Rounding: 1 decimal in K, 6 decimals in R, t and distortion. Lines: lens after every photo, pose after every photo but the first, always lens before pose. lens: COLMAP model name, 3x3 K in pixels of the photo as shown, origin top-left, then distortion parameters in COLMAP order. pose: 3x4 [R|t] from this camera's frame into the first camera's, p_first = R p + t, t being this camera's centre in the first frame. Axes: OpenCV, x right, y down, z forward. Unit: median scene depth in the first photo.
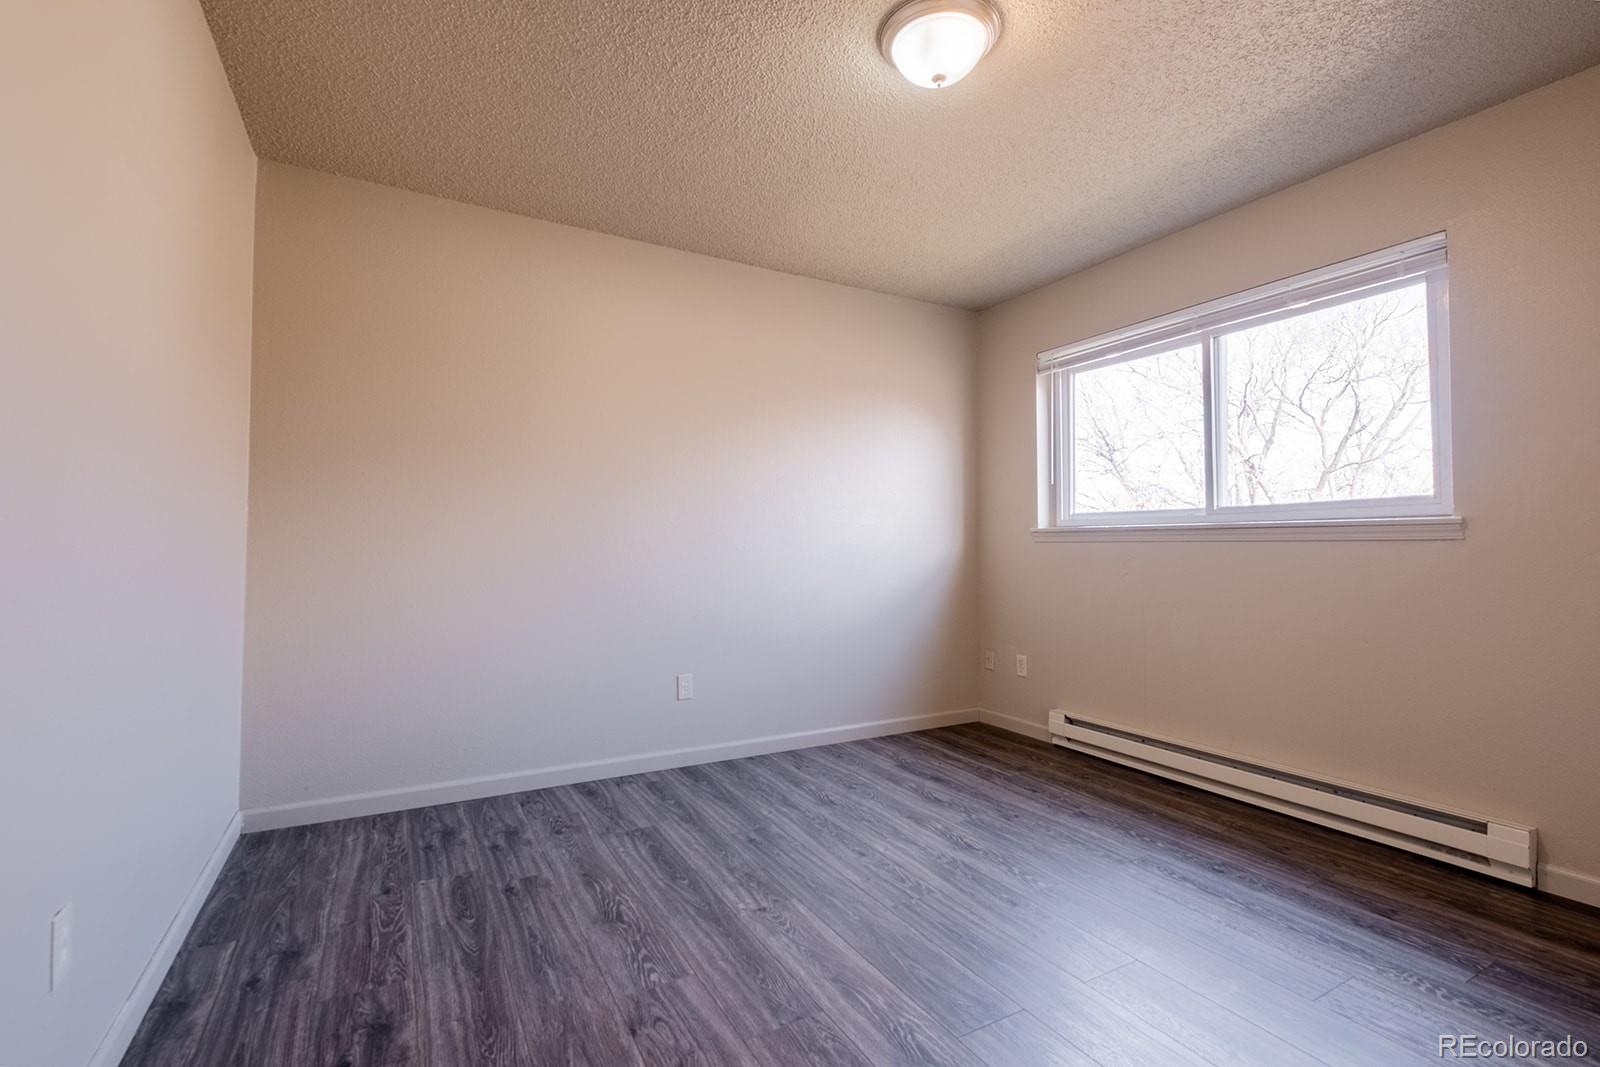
lens RADIAL K [[728.3, 0, 800.0], [0, 728.3, 534.3], [0, 0, 1]] dist [-0.005015, 0.000403]
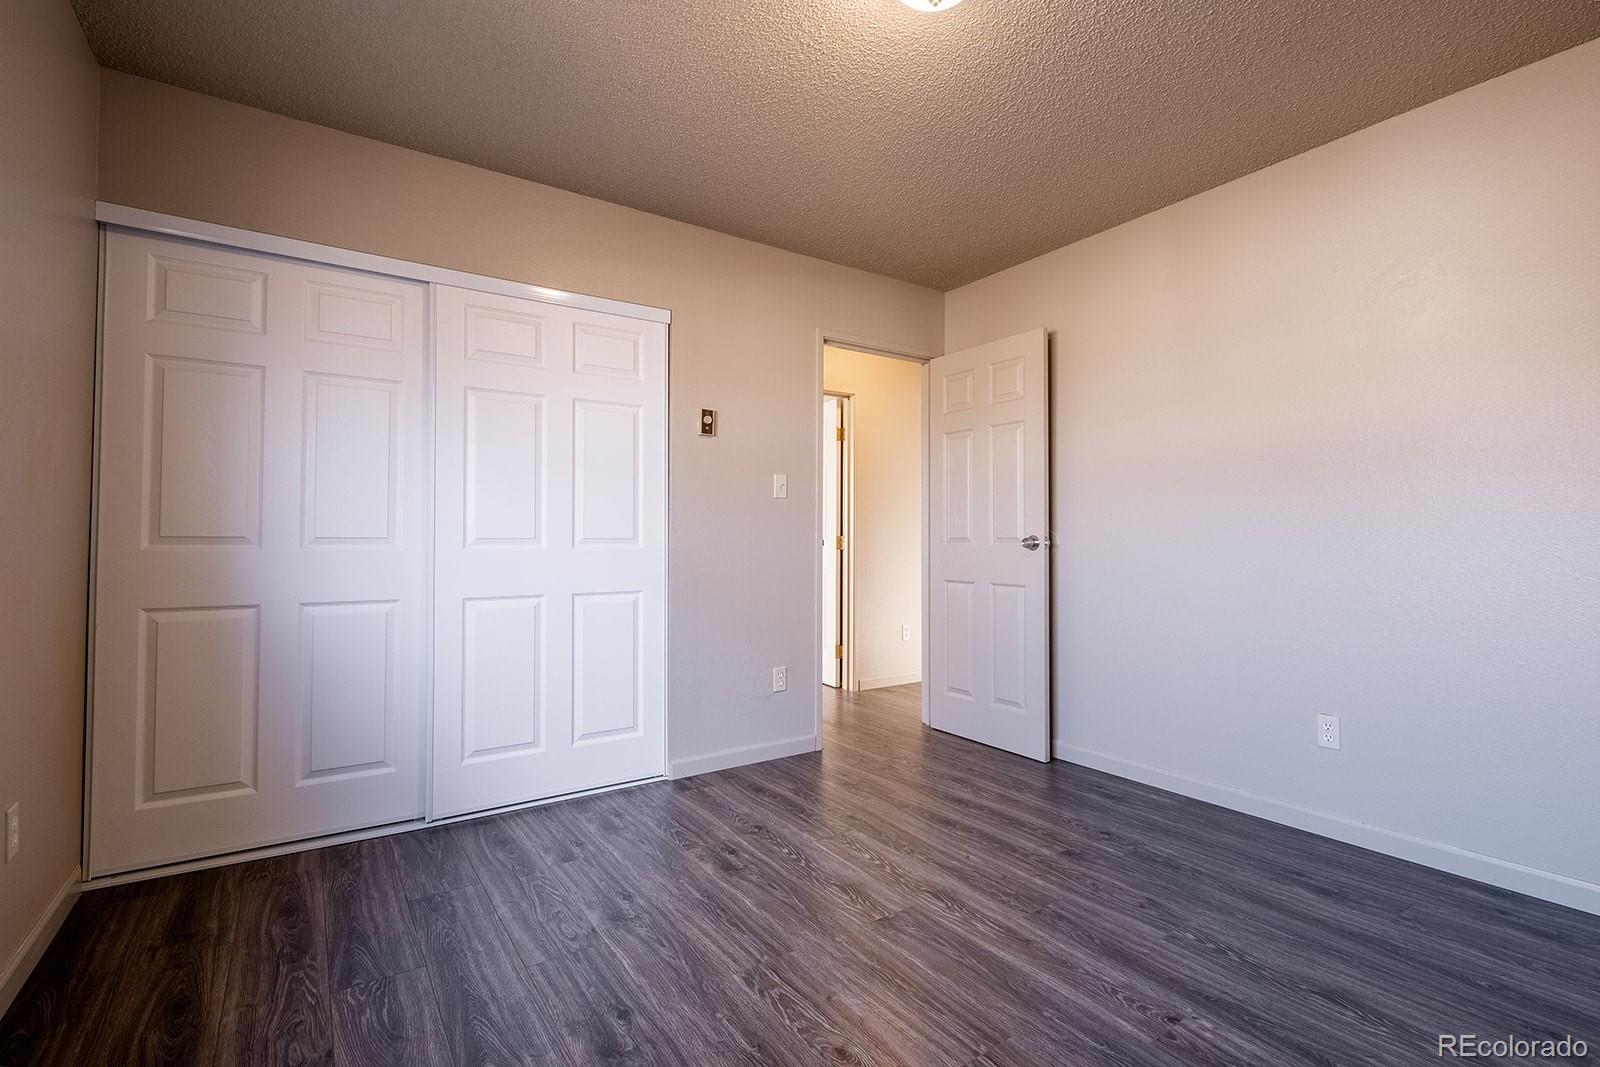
lens RADIAL K [[728.3, 0, 801.9], [0, 728.3, 533.8], [0, 0, 1]] dist [-0.005015, 0.000403]
pose [[-0.996666, -0.003894, -0.081492, 0.482922], [-0.001707, 0.999637, -0.026888, 0.035064], [0.081568, -0.026659, -0.996311, 2.104701]]
